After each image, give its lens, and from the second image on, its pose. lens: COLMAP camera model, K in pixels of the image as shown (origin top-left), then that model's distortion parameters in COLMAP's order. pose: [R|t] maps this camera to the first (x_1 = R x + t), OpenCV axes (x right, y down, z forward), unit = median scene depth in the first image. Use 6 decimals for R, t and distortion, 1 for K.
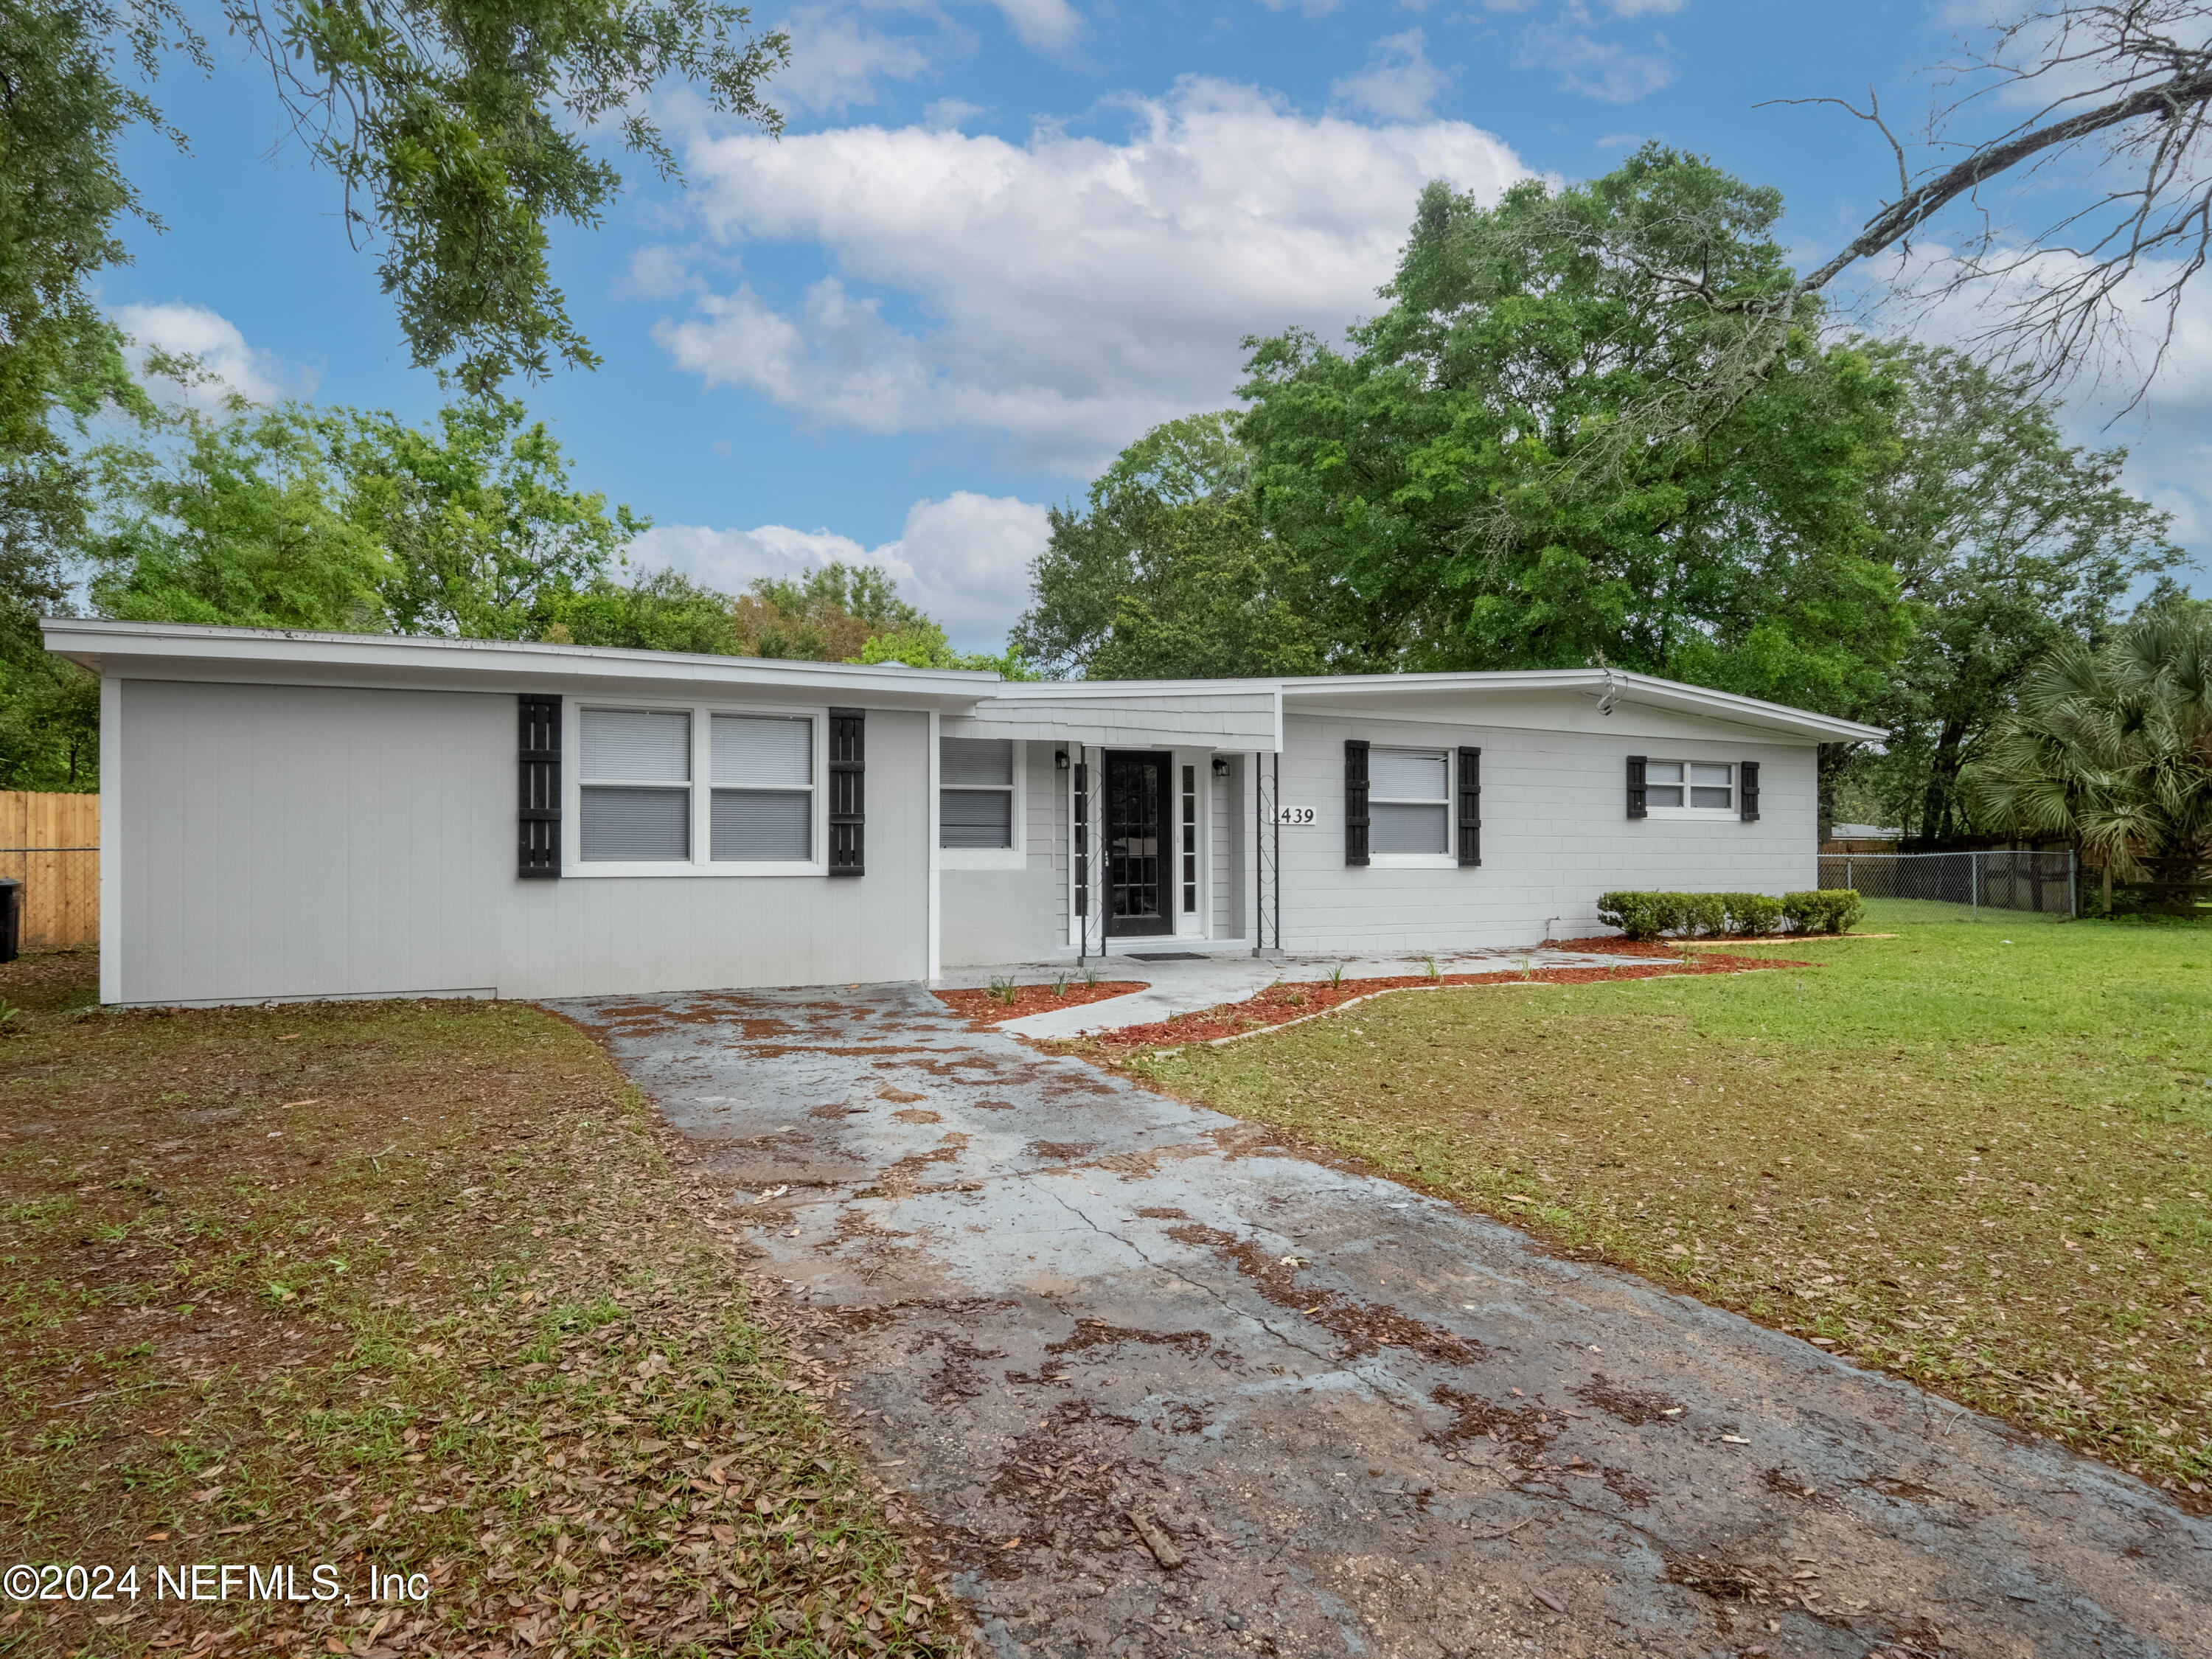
lens RADIAL K [[1274.0, 0, 1106.0], [0, 1274.0, 829.5], [0, 0, 1]] dist [-0.020921, -0.000111]
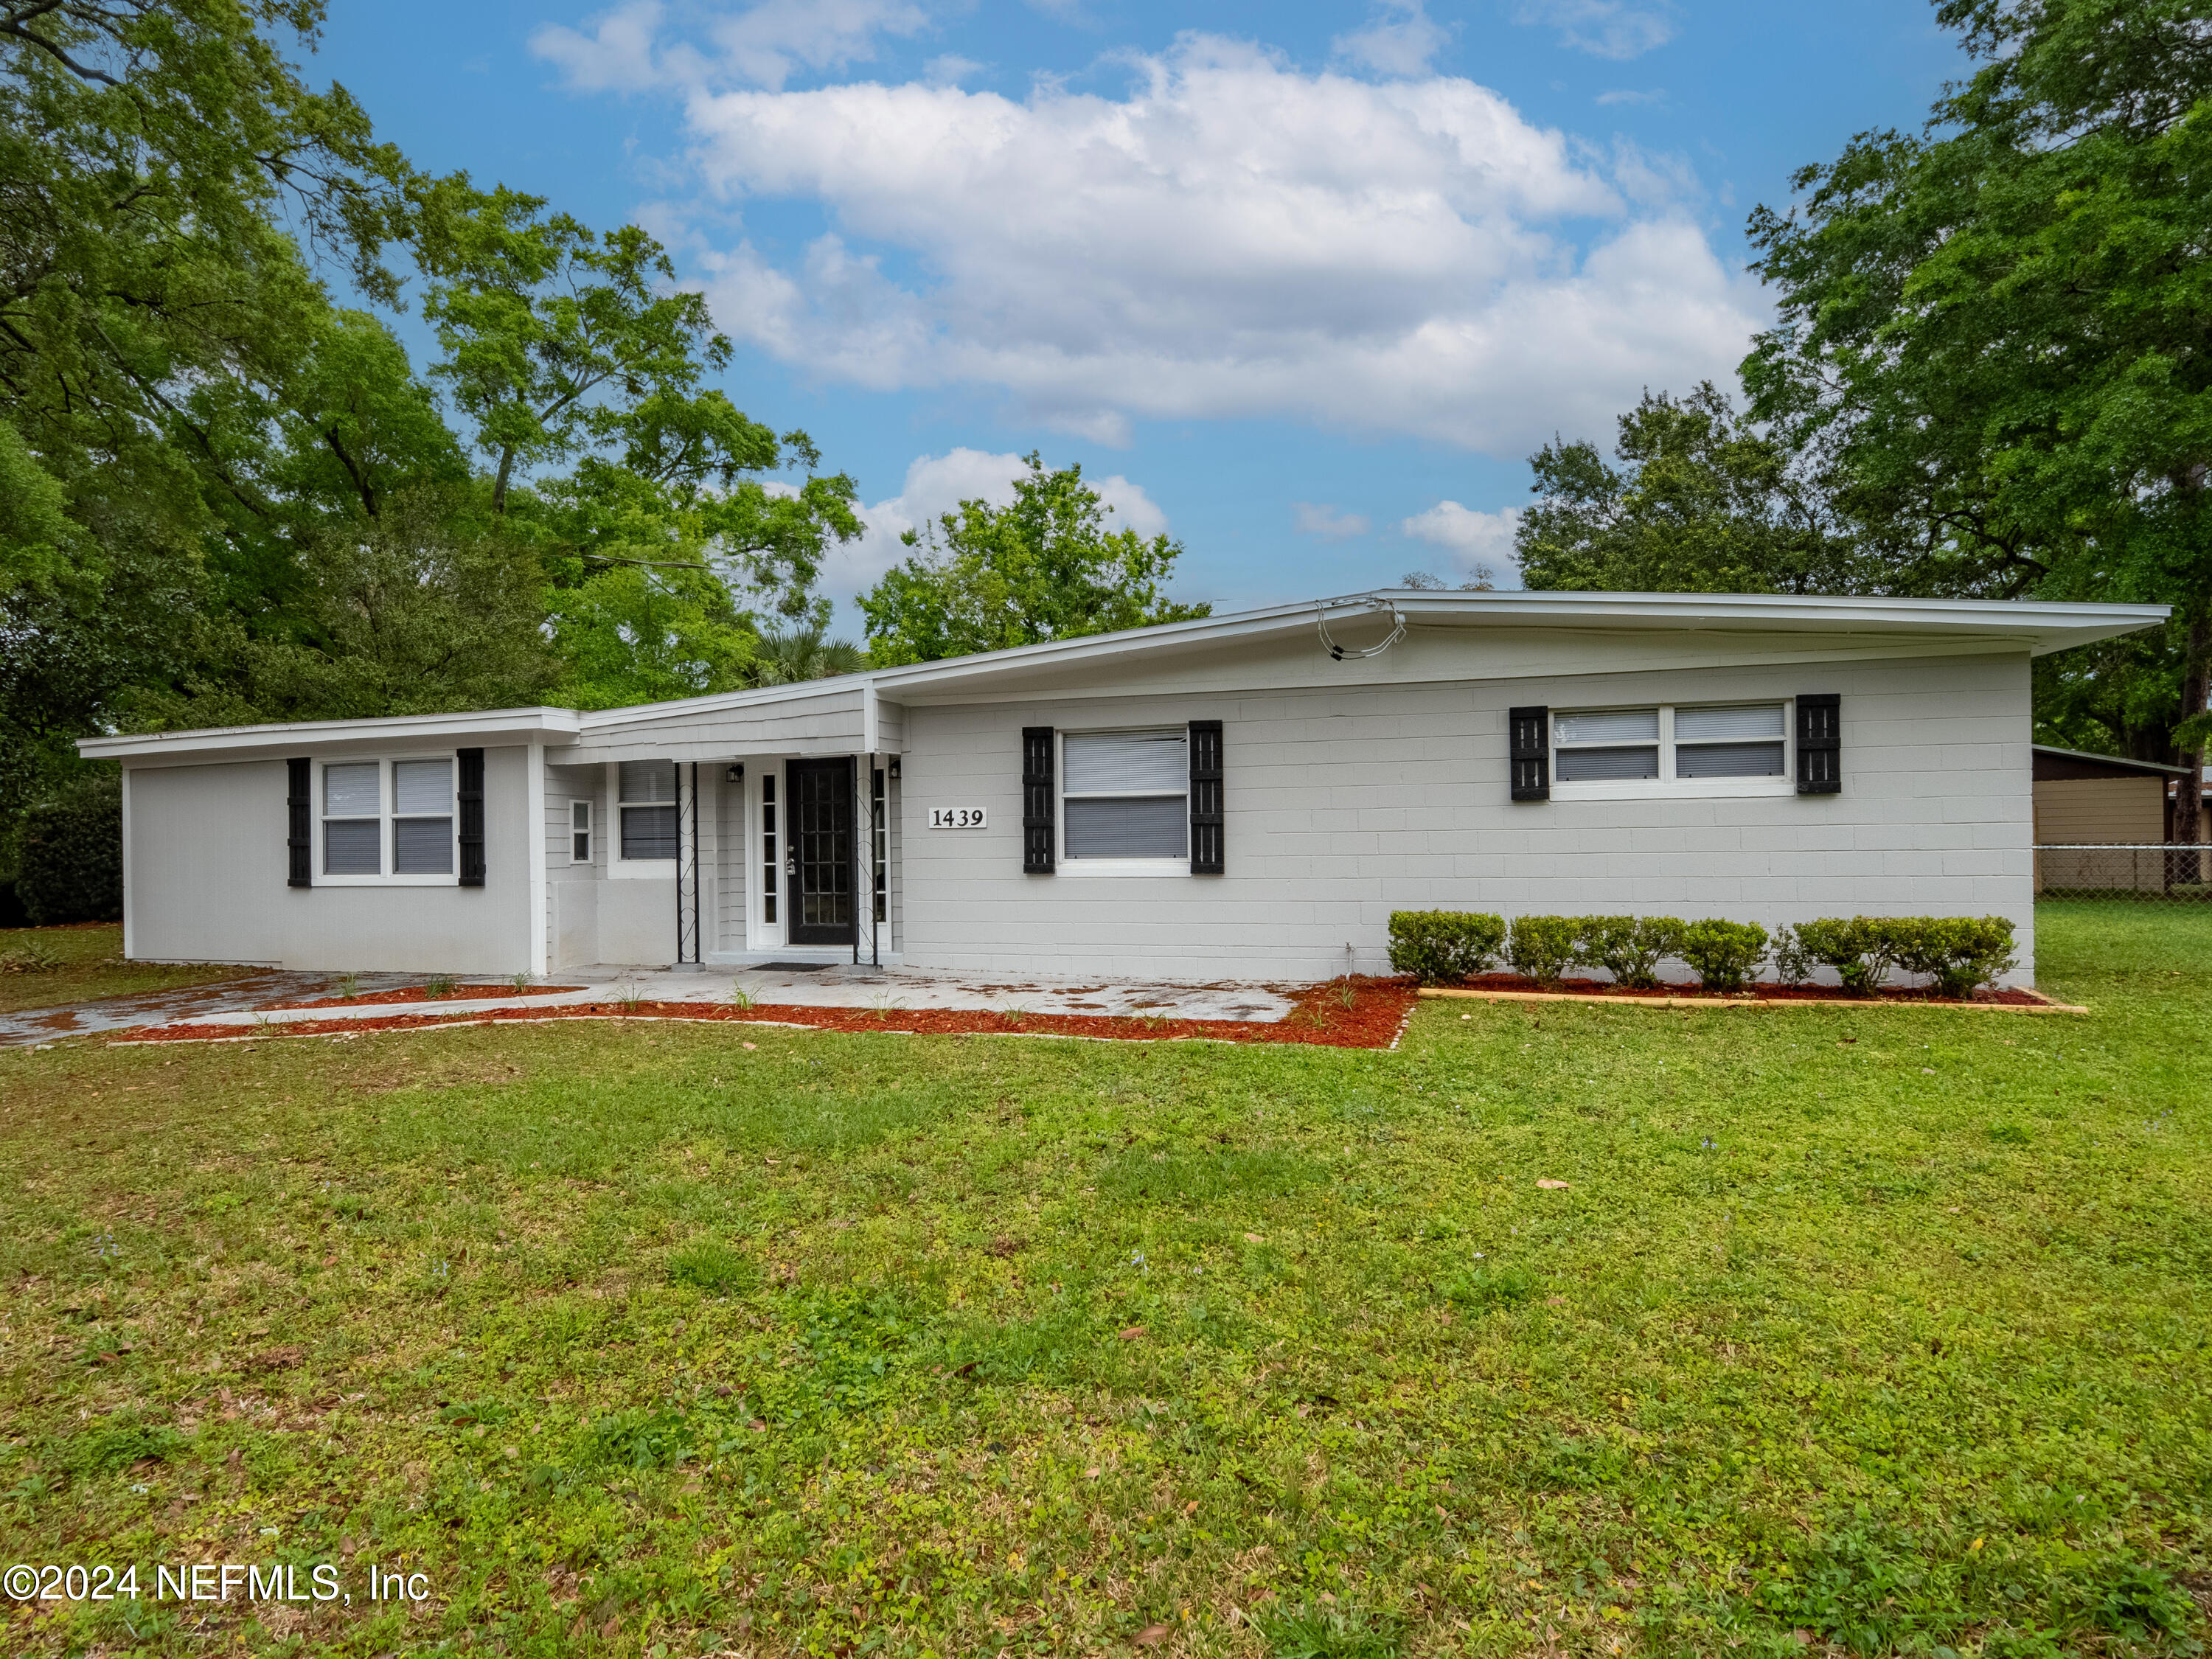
lens RADIAL K [[1214.3, 0, 1106.0], [0, 1214.3, 829.5], [0, 0, 1]] dist [-0.017253, 0.000820]
pose [[0.723592, -0.019208, -0.689961, 0.828722], [0.029861, 0.999548, 0.003490, -0.002974], [0.689582, -0.023128, 0.723838, 0.461062]]
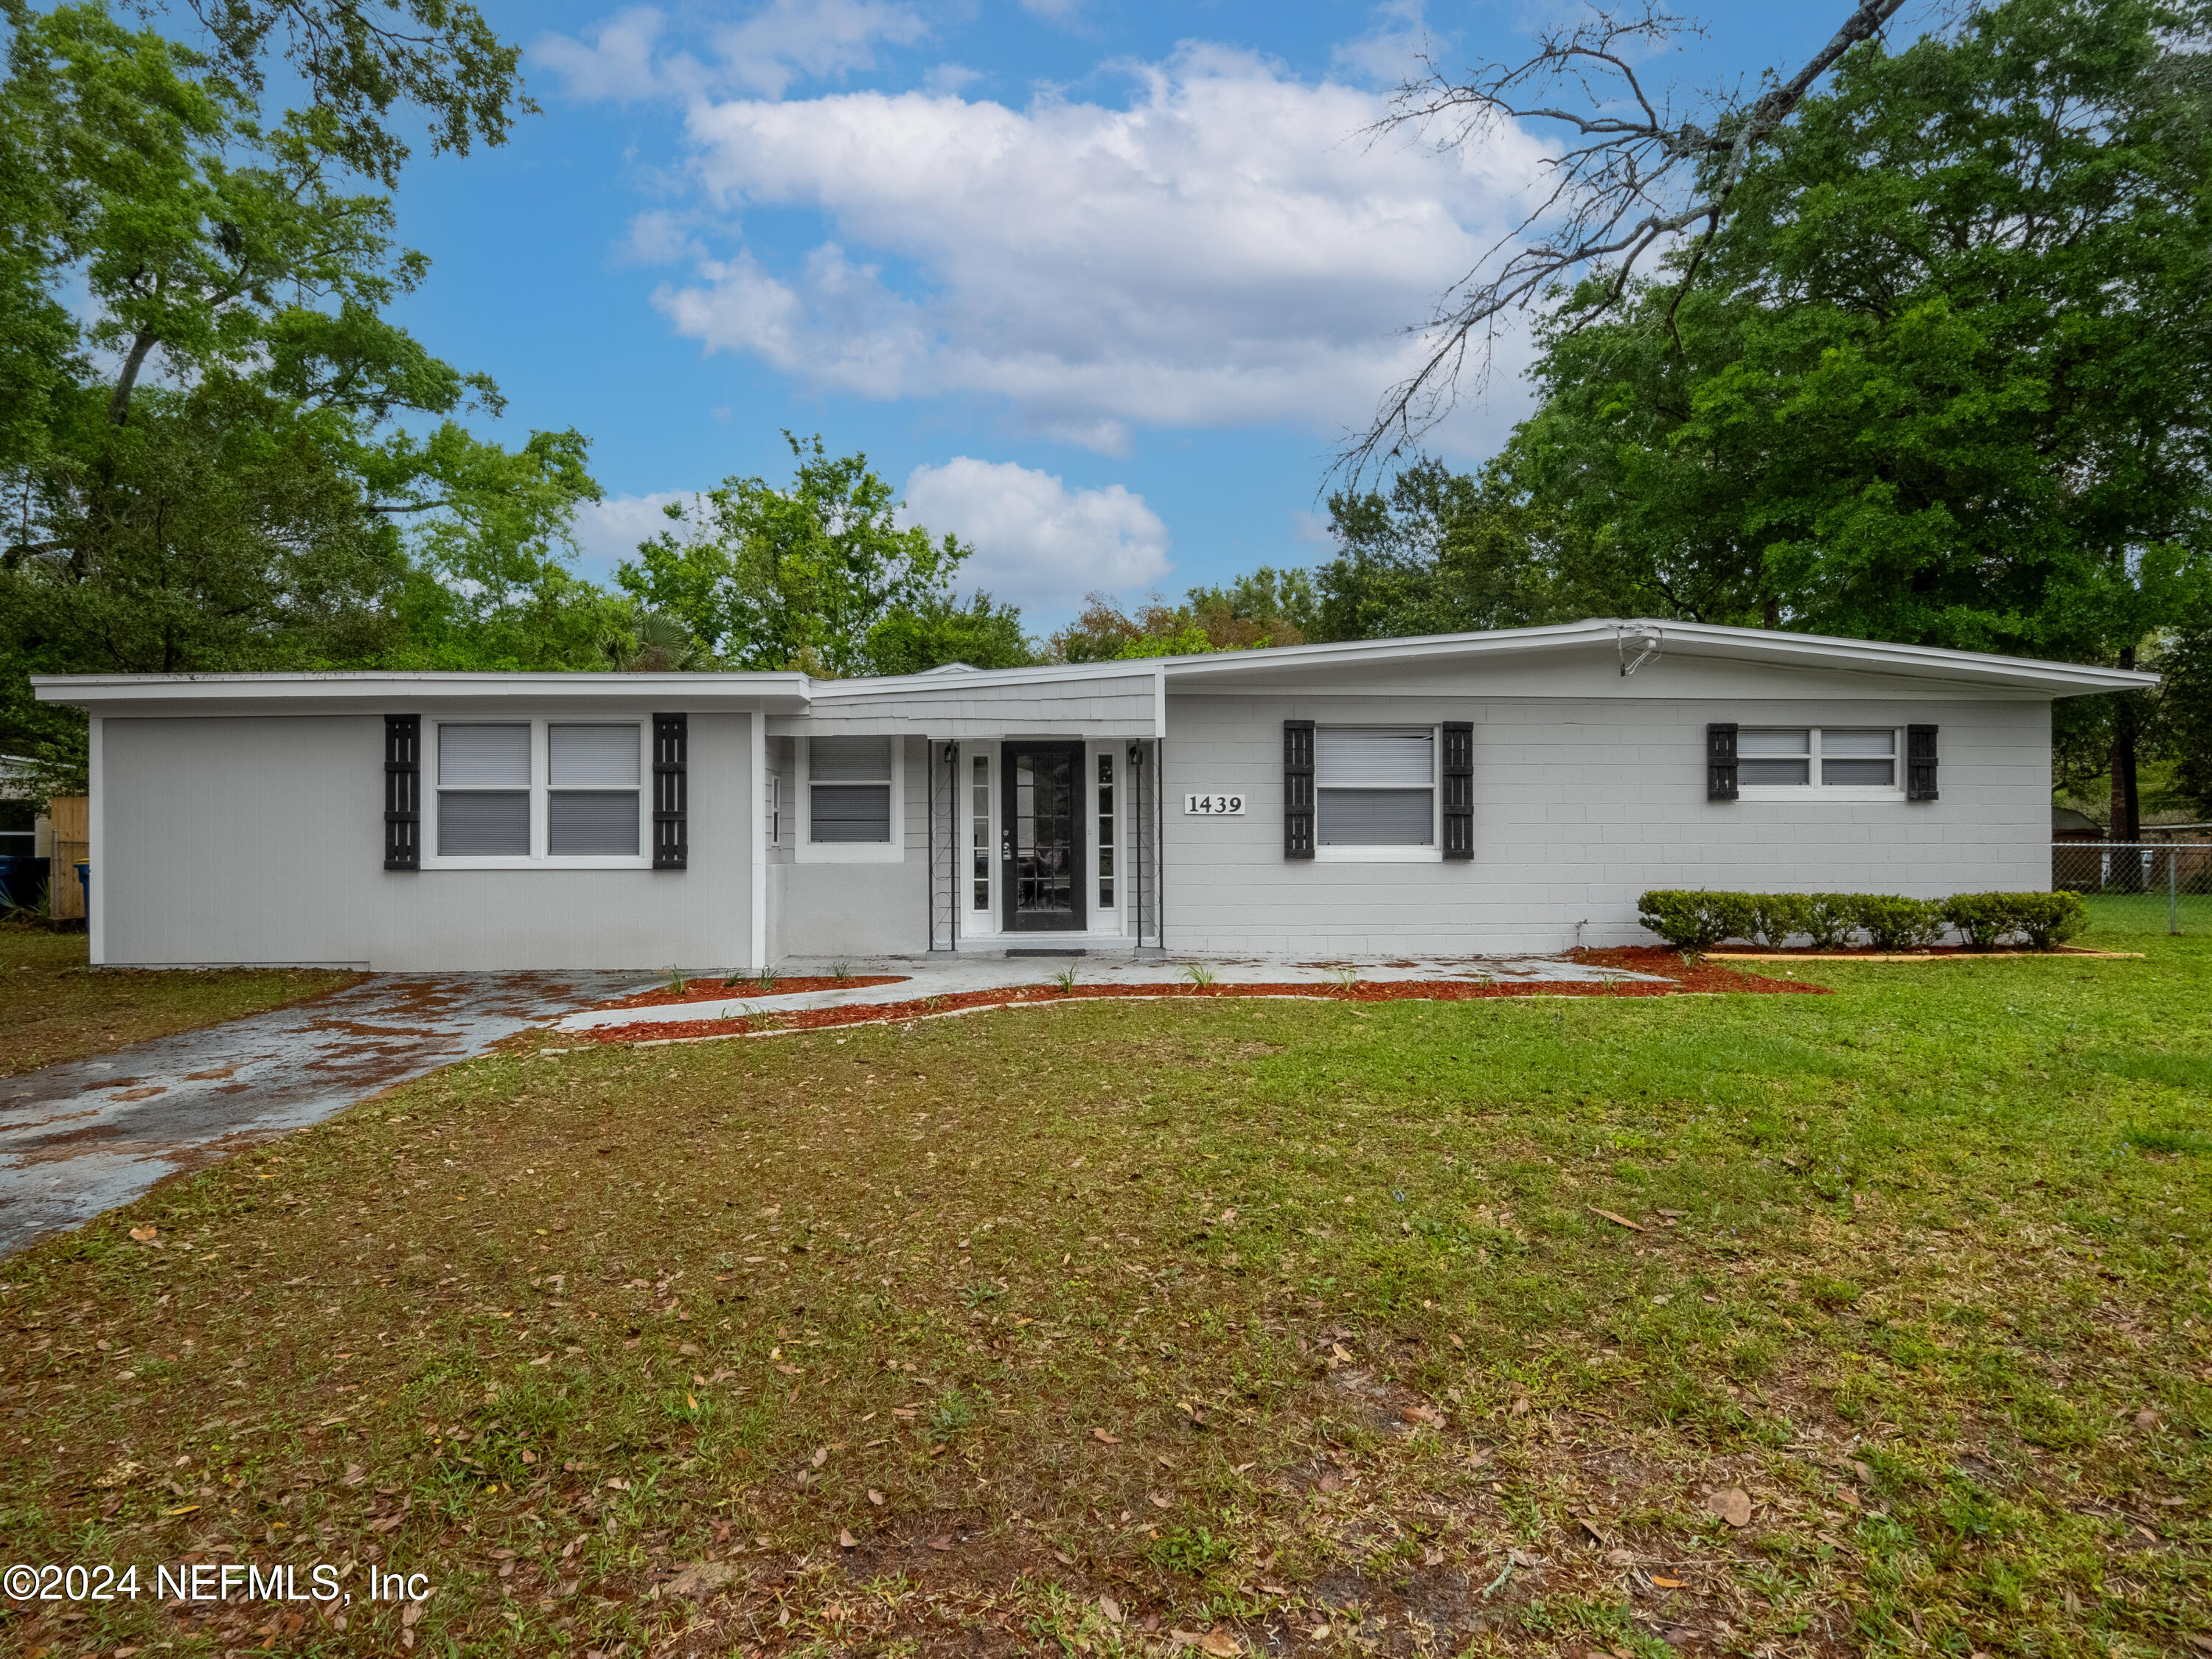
lens RADIAL K [[1214.3, 0, 1106.0], [0, 1214.3, 829.5], [0, 0, 1]] dist [-0.017253, 0.000820]
pose [[0.919246, -0.008642, -0.393588, 0.429047], [0.011614, 0.999919, 0.005170, 0.001475], [0.393511, -0.009324, 0.919273, 0.161521]]
